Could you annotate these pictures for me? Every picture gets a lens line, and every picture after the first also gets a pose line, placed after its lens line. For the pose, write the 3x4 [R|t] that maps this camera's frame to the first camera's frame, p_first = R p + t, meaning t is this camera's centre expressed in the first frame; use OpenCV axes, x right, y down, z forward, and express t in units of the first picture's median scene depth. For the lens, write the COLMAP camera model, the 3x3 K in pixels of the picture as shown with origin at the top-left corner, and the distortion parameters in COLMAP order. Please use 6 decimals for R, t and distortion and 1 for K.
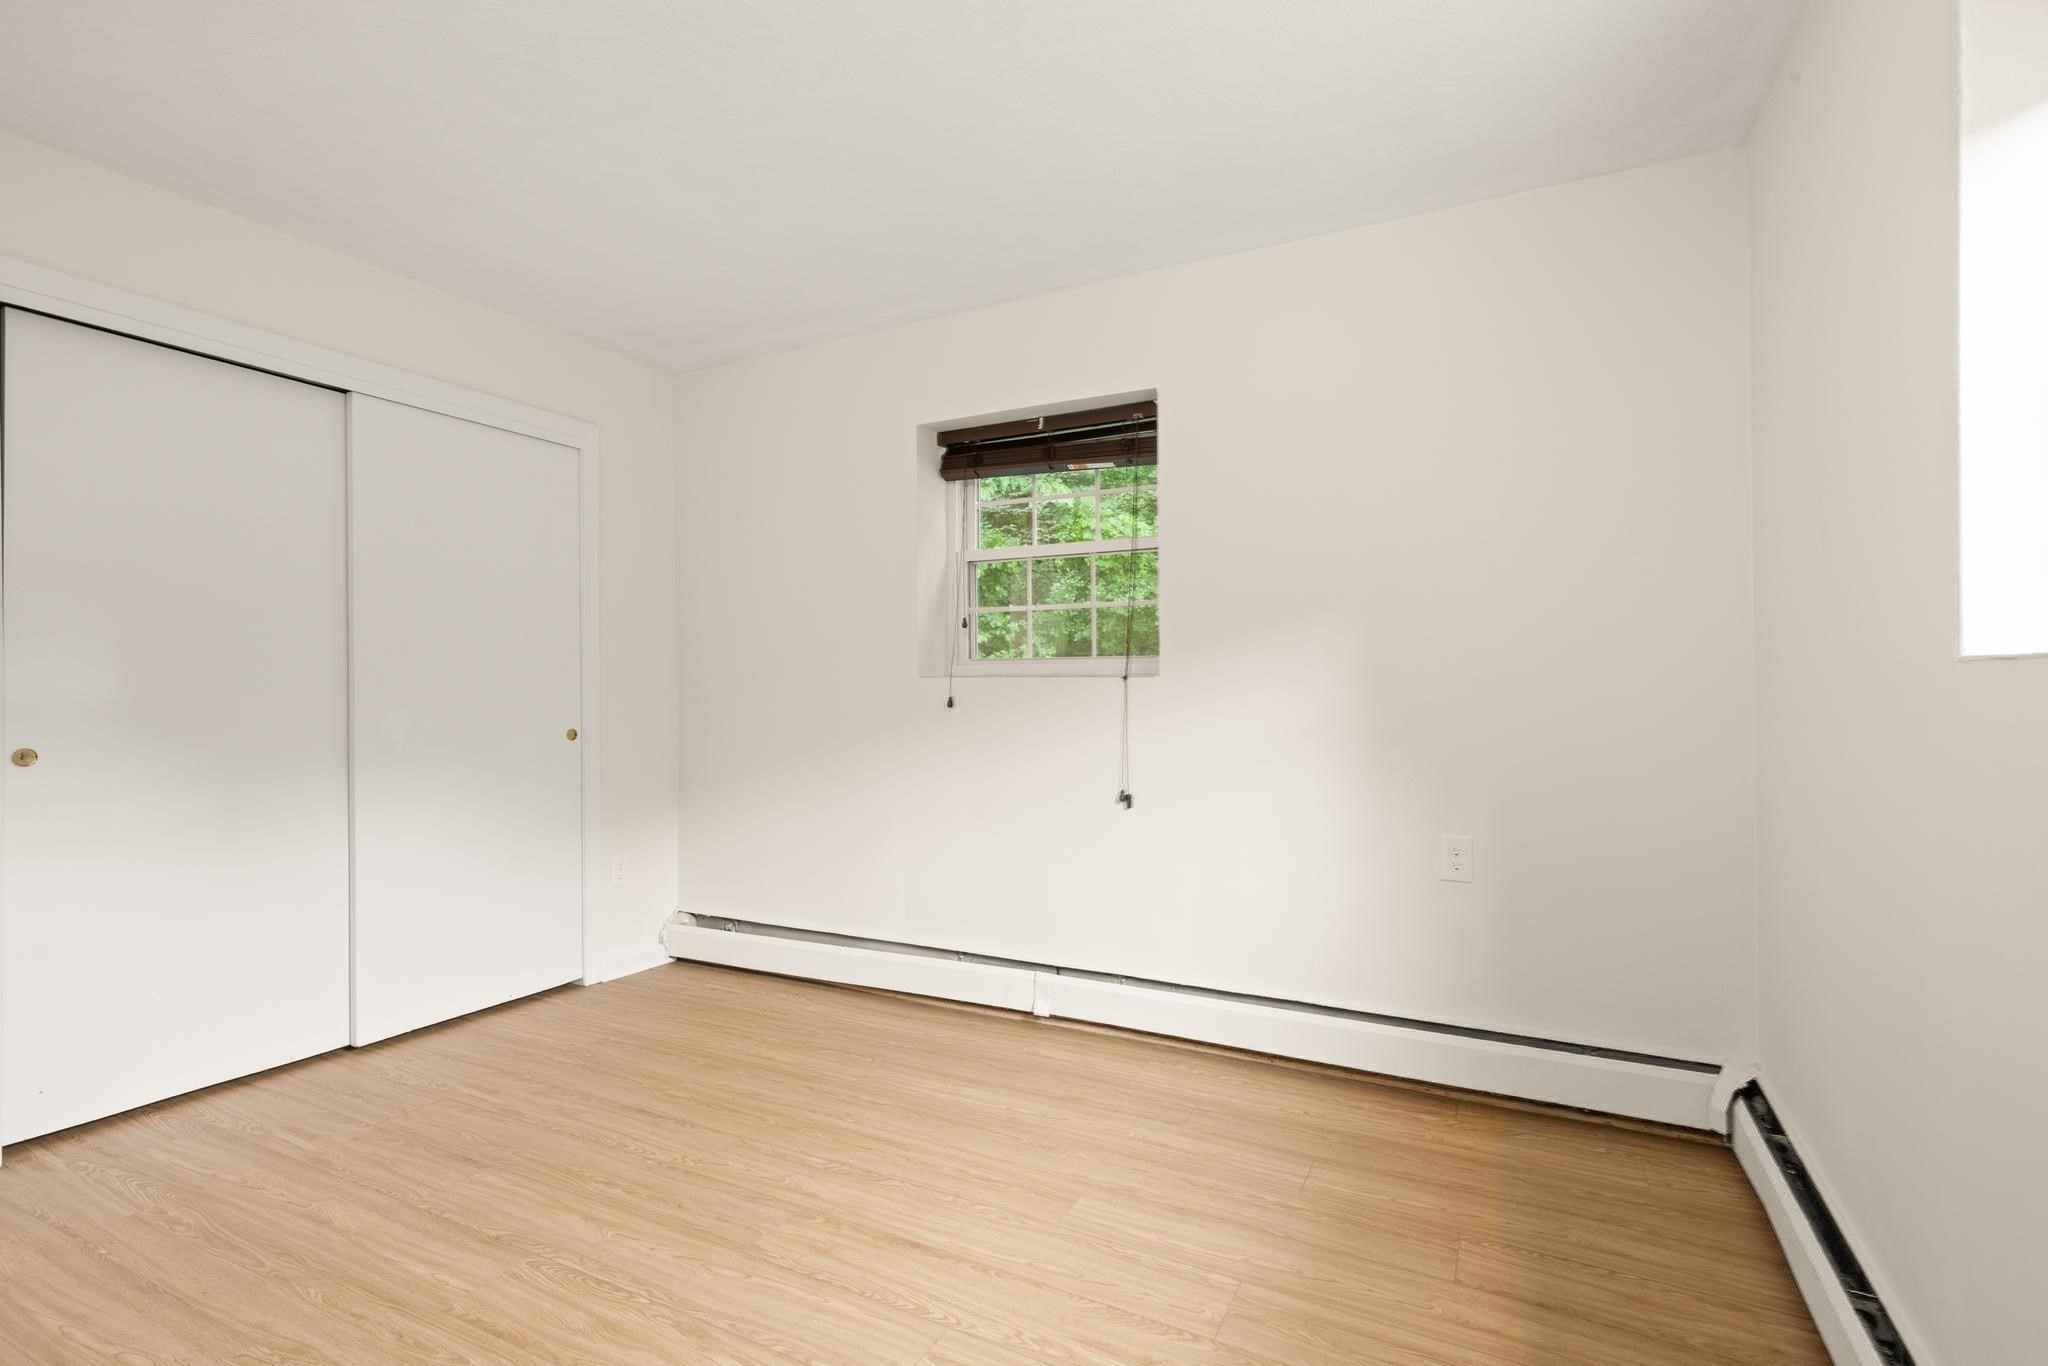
lens RADIAL K [[932.1, 0, 1022.9], [0, 932.1, 674.7], [0, 0, 1]] dist [0.003564, -0.000780]
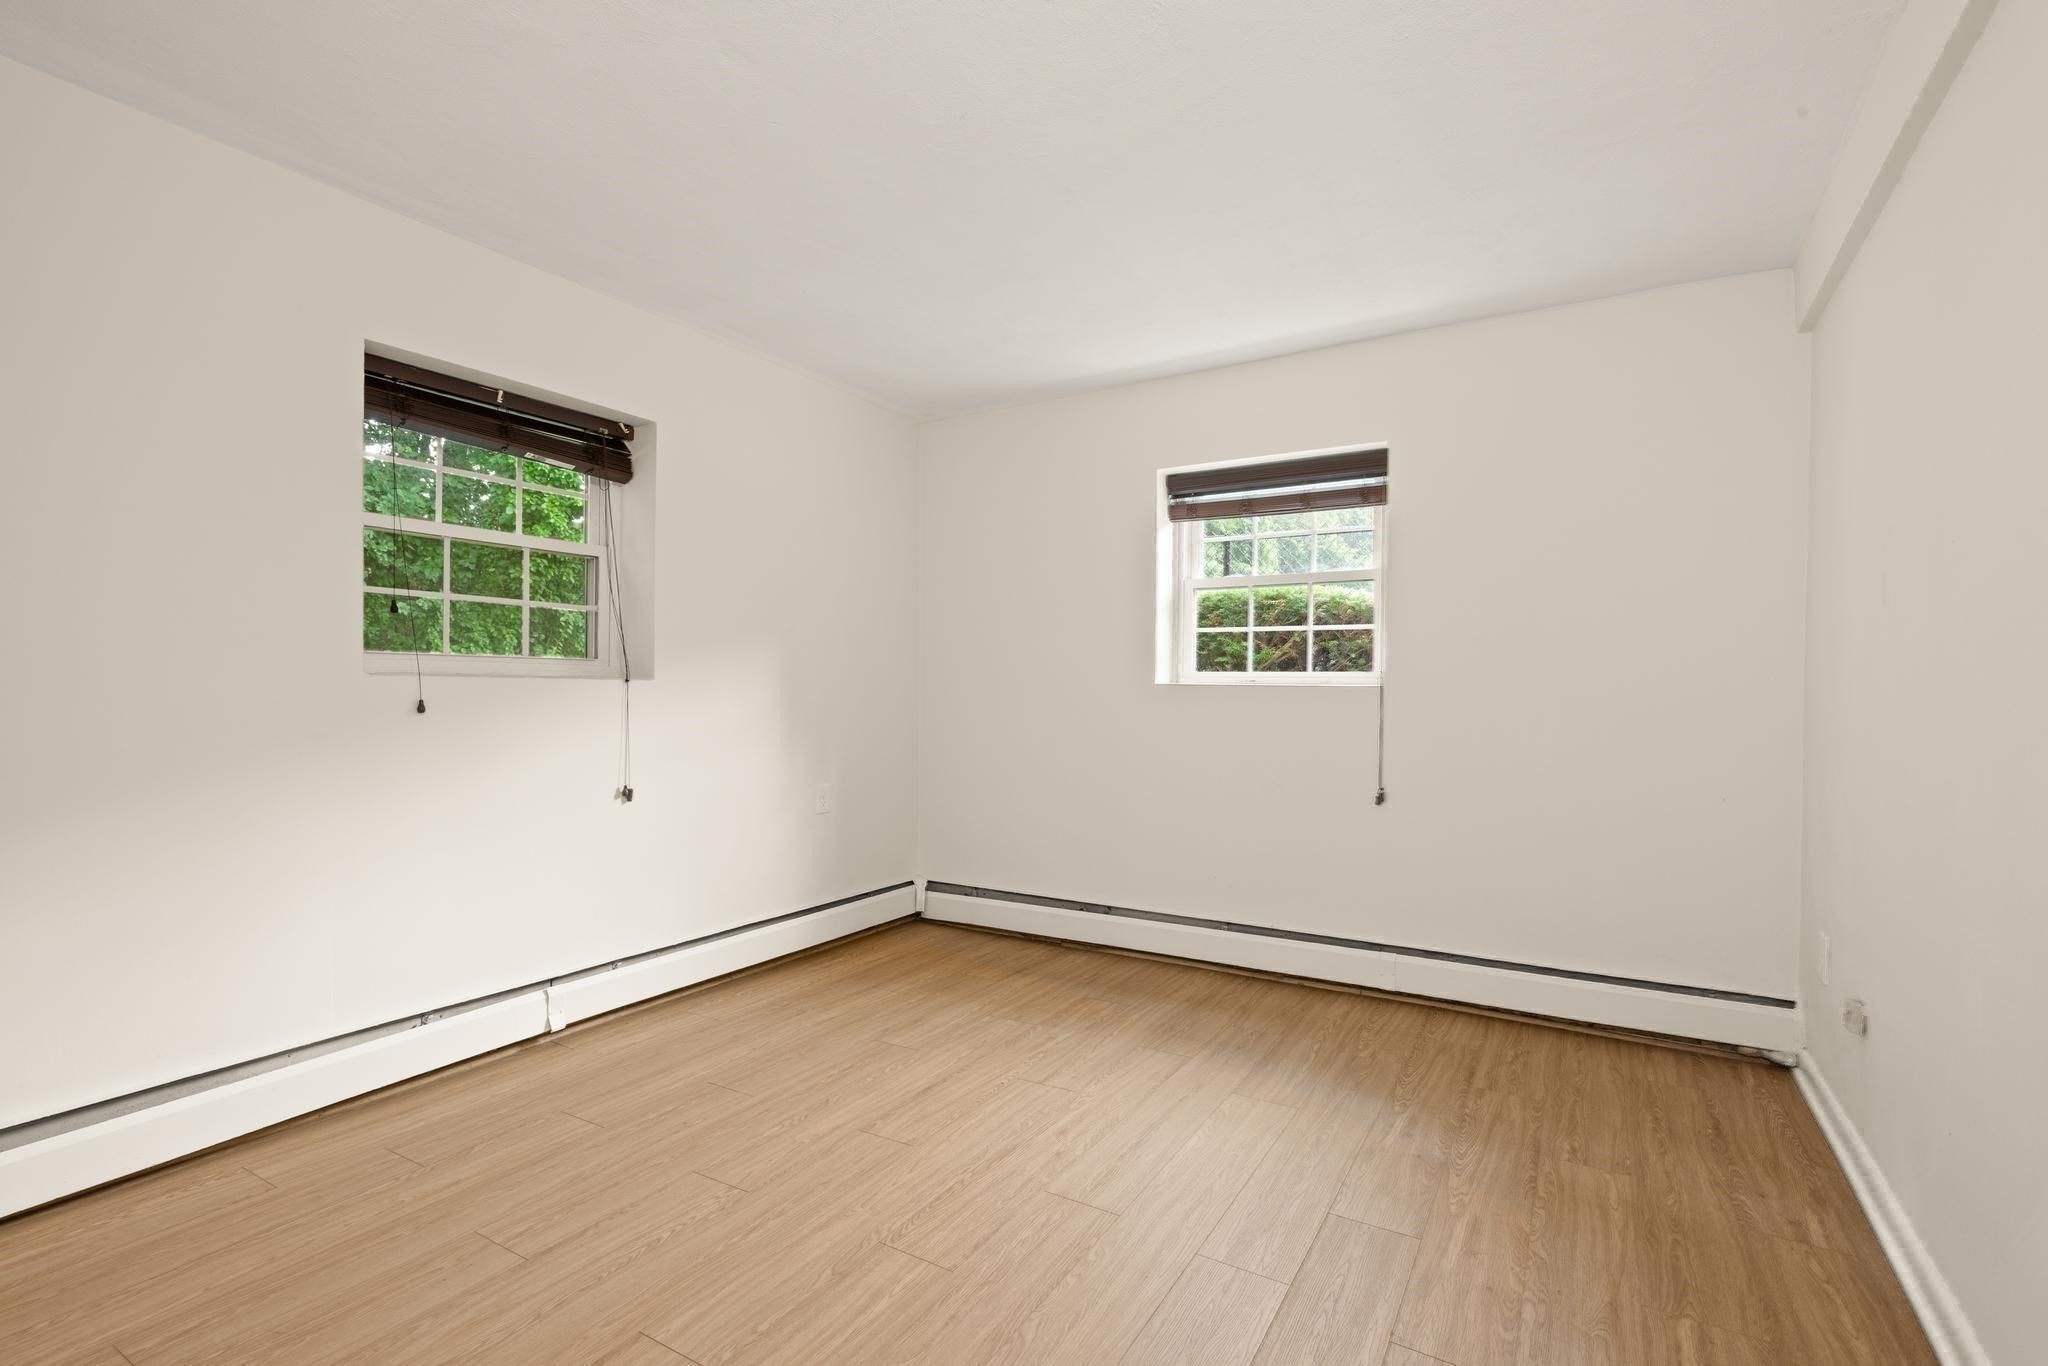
lens RADIAL K [[932.1, 0, 1022.9], [0, 932.1, 674.7], [0, 0, 1]] dist [0.003564, -0.000780]
pose [[0.082404, 0.017491, 0.996446, -1.079405], [-0.022004, 0.999634, -0.015727, 0.004441], [-0.996356, -0.020630, 0.082759, 0.535514]]
